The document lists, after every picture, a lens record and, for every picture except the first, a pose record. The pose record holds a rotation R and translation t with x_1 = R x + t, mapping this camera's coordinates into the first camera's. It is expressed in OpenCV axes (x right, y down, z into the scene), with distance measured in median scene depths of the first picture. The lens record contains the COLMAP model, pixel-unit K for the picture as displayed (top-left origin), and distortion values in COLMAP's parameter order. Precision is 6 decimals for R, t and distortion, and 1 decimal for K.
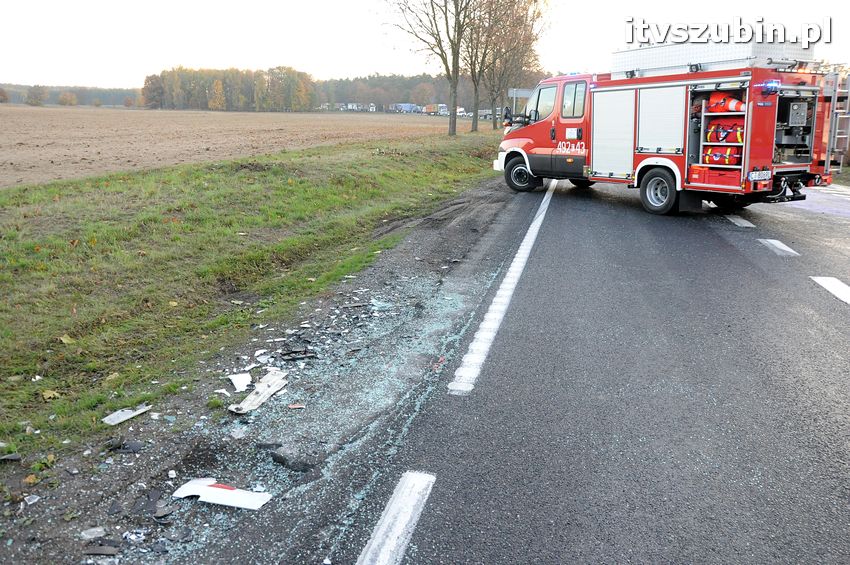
lens RADIAL K [[673.8, 0, 411.8], [0, 673.8, 290.5], [0, 0, 1]] dist [-0.138385, 0.098022]
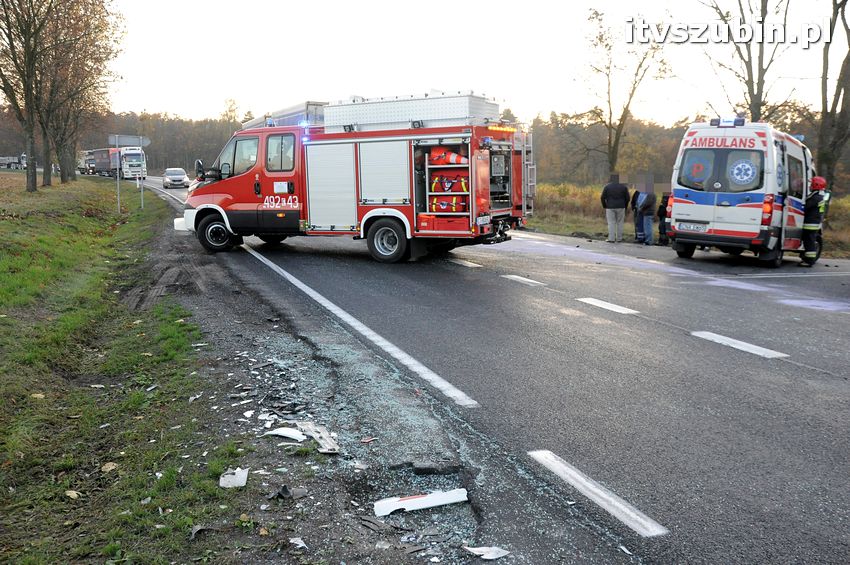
lens RADIAL K [[791.8, 0, 428.3], [0, 791.8, 285.4], [0, 0, 1]] dist [-0.011532, 0.000000]
pose [[0.827907, -0.078262, 0.555378, -0.286701], [0.136384, 0.988587, -0.063999, 0.007415], [-0.544031, 0.128730, 0.829132, -0.057629]]
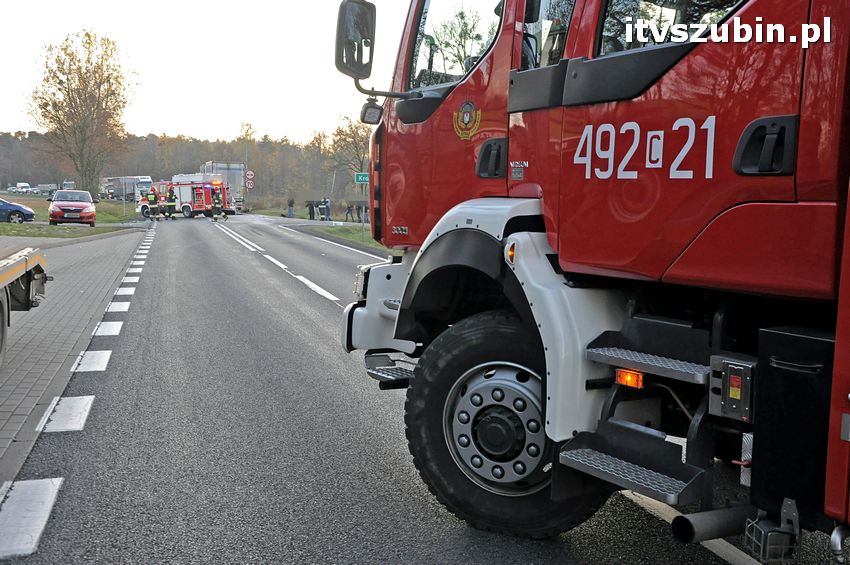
lens RADIAL K [[960.3, 0, 427.7], [0, 960.3, 281.5], [0, 0, 1]] dist [-0.115492, 0.000000]
pose [[0.867918, -0.044383, 0.494720, -1.287254], [0.122360, 0.984411, -0.126349, 1.225930], [-0.481400, 0.170194, 0.859819, -4.801352]]
